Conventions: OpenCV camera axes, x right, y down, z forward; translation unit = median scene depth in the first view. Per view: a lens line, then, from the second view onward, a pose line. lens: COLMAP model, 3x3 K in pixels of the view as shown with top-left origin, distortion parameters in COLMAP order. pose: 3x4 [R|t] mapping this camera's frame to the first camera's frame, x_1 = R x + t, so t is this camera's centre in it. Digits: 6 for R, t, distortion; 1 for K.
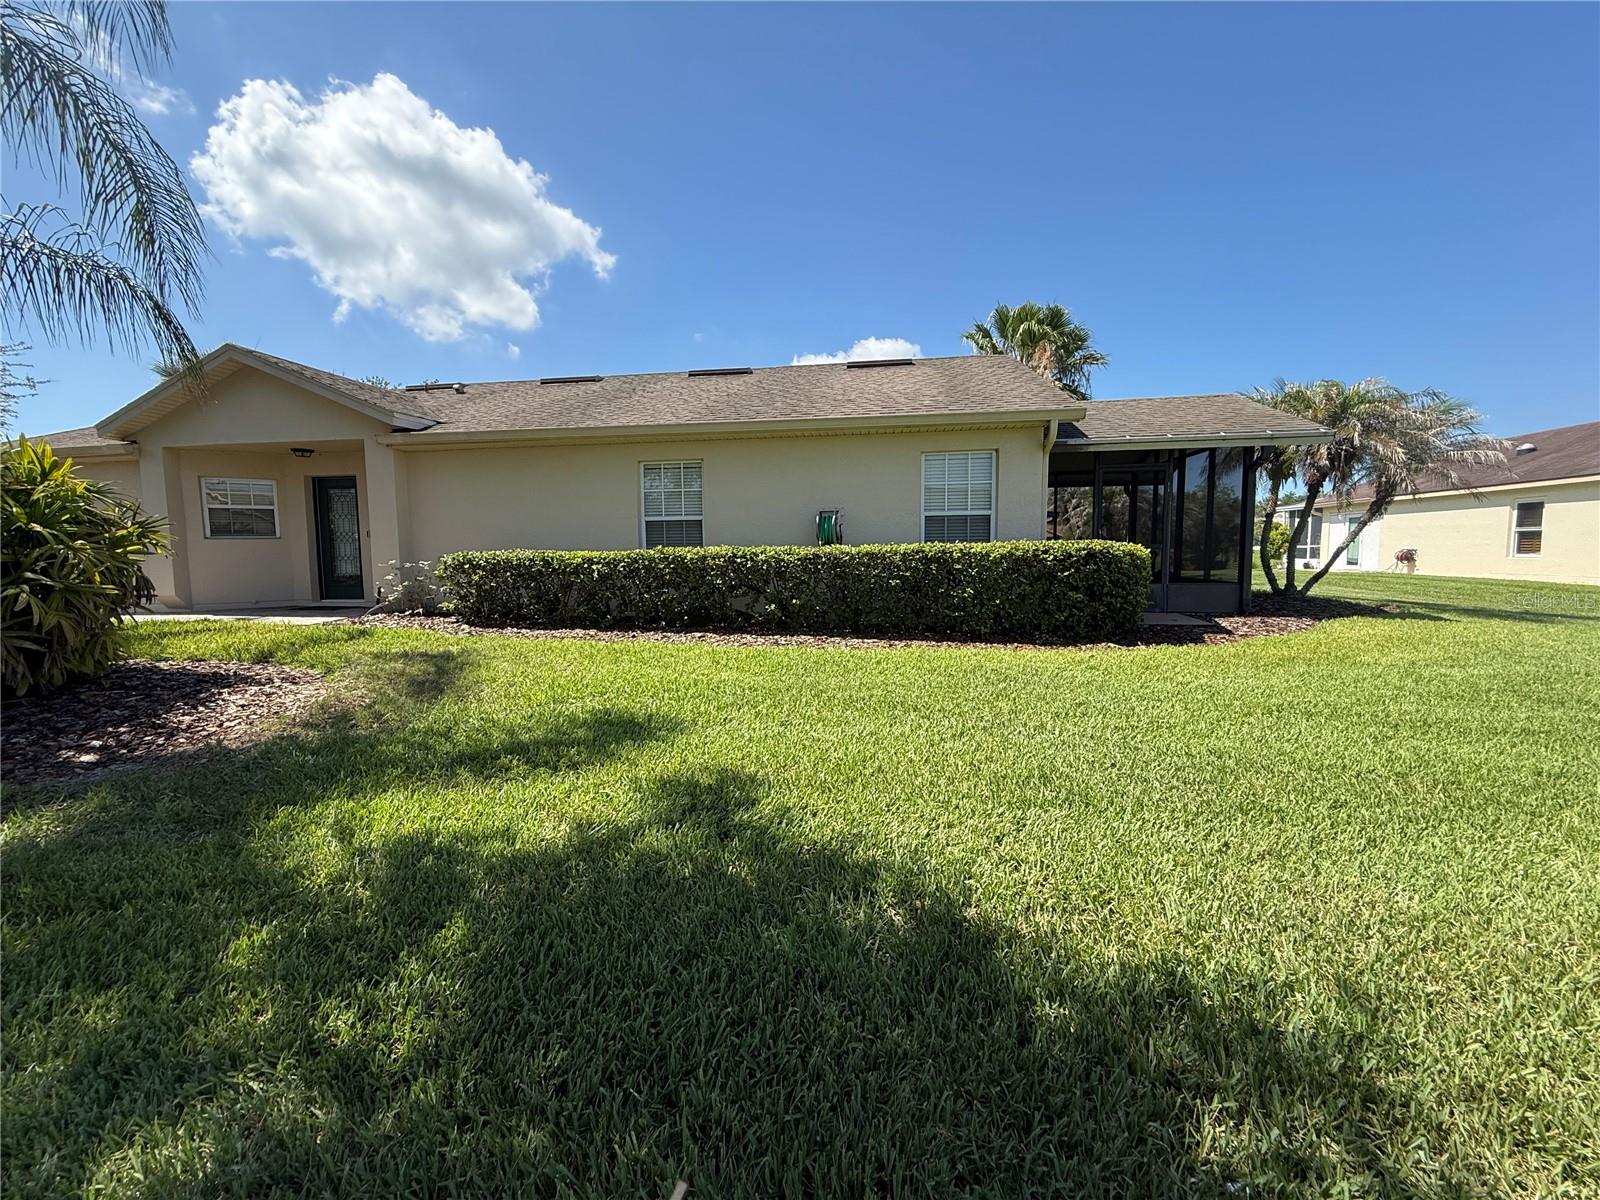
lens RADIAL K [[639.2, 0, 796.0], [0, 639.2, 603.5], [0, 0, 1]] dist [-0.000143, 0.000026]
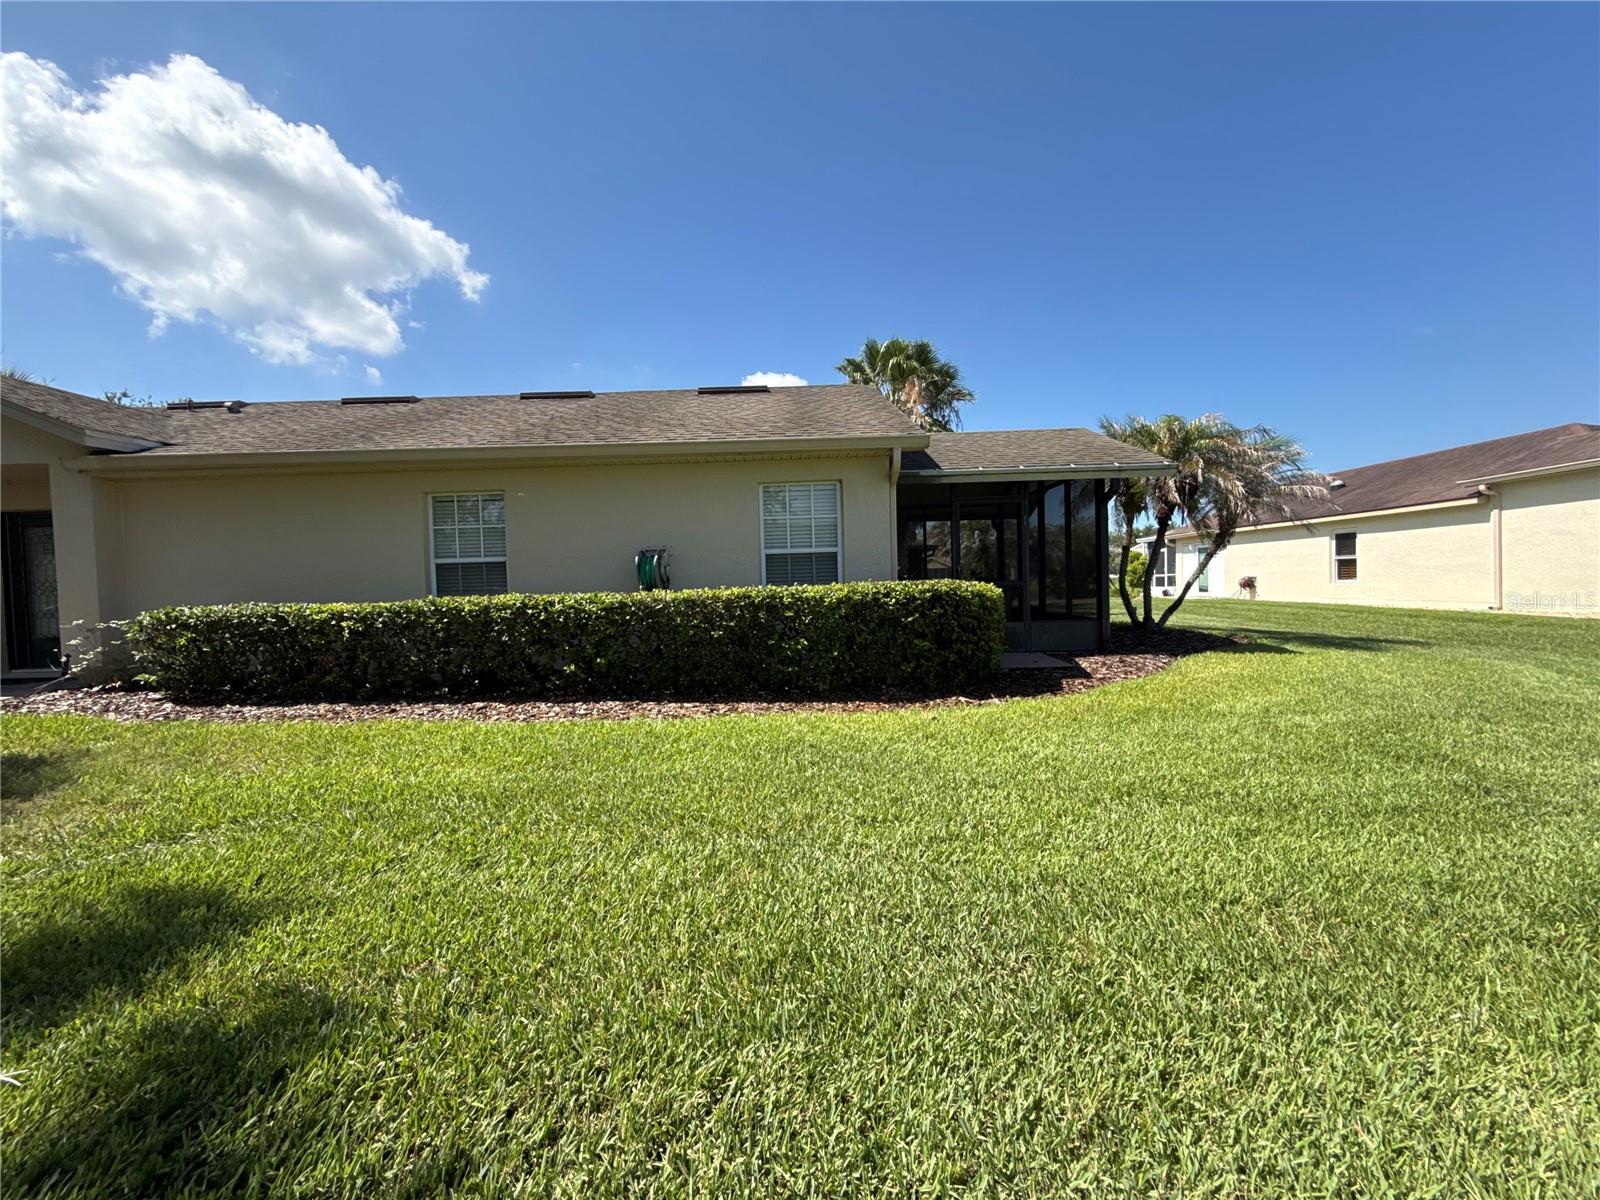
lens RADIAL K [[639.2, 0, 796.0], [0, 639.2, 603.5], [0, 0, 1]] dist [-0.000143, 0.000026]
pose [[0.989025, -0.022873, 0.145970, 0.109619], [0.030461, 0.998287, -0.049962, -0.022838], [-0.144577, 0.053860, 0.988027, 0.120736]]
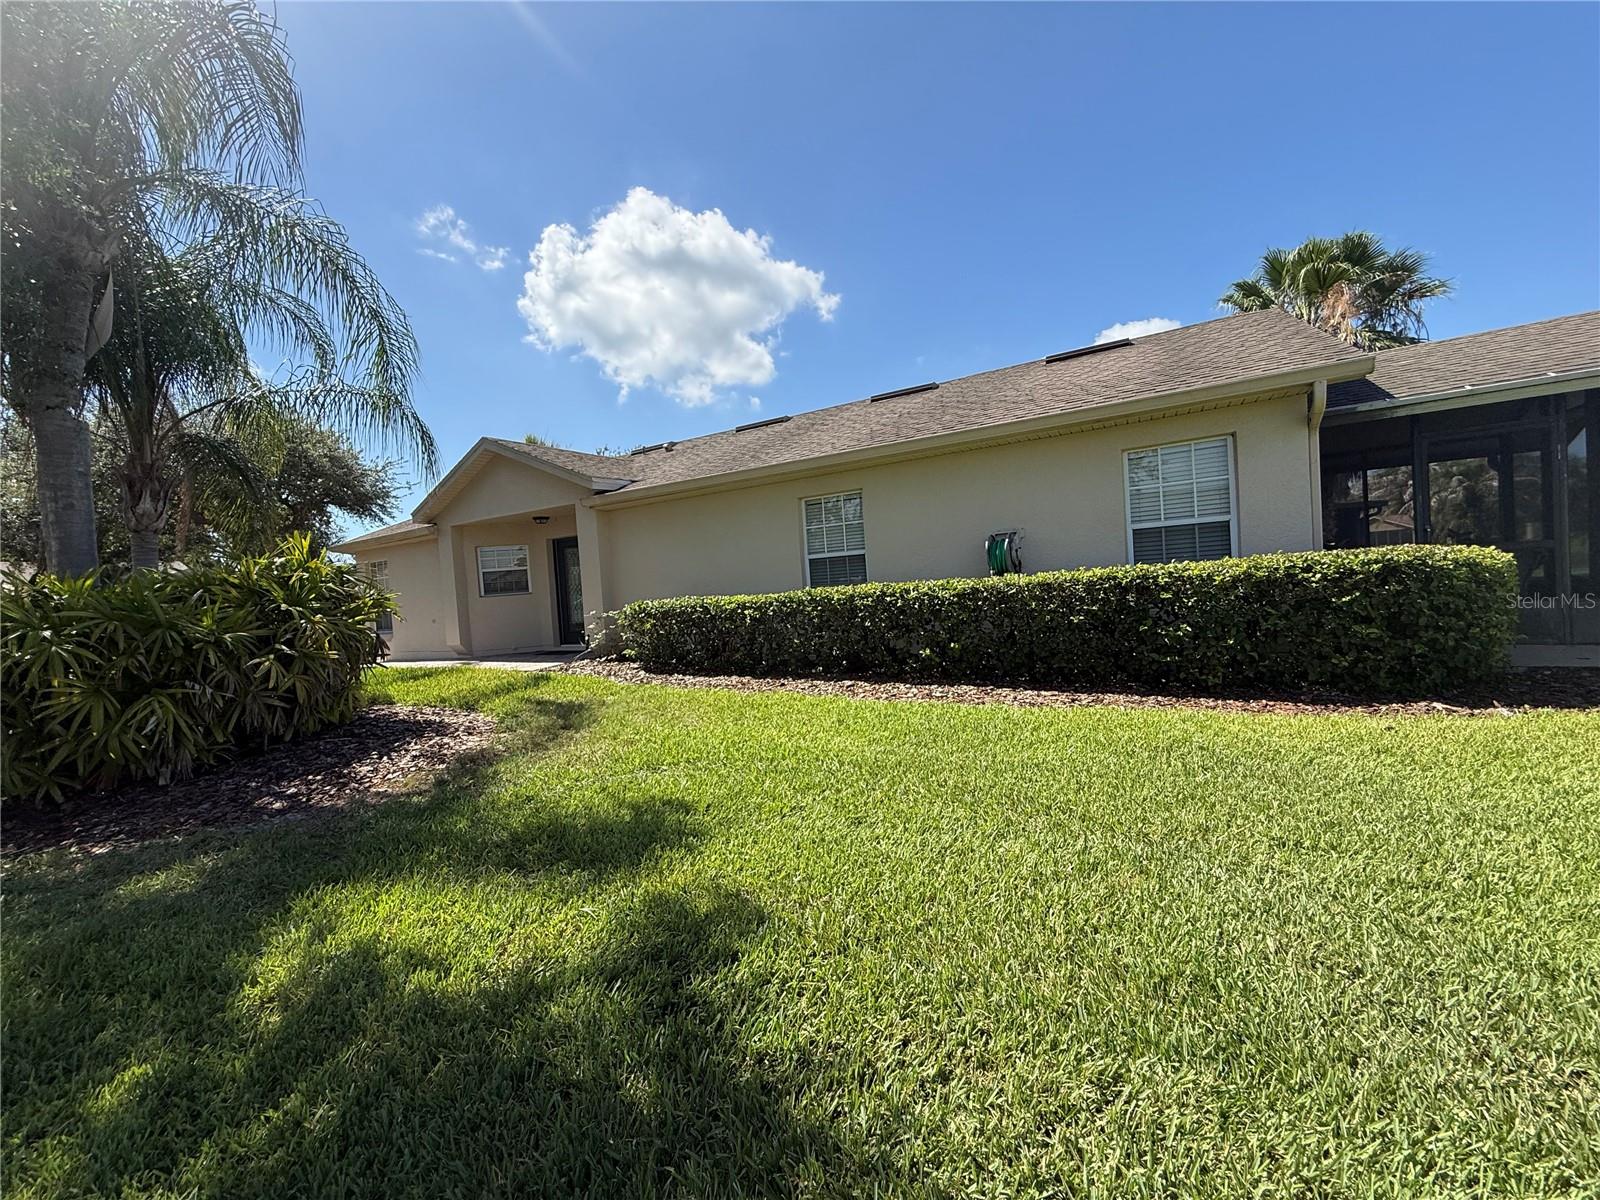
lens RADIAL K [[639.2, 0, 796.0], [0, 639.2, 603.5], [0, 0, 1]] dist [-0.000143, 0.000026]
pose [[0.926710, -0.042684, -0.373345, 0.104065], [0.028316, 0.998635, -0.043886, -0.022479], [0.374709, 0.030098, 0.926654, 0.114571]]
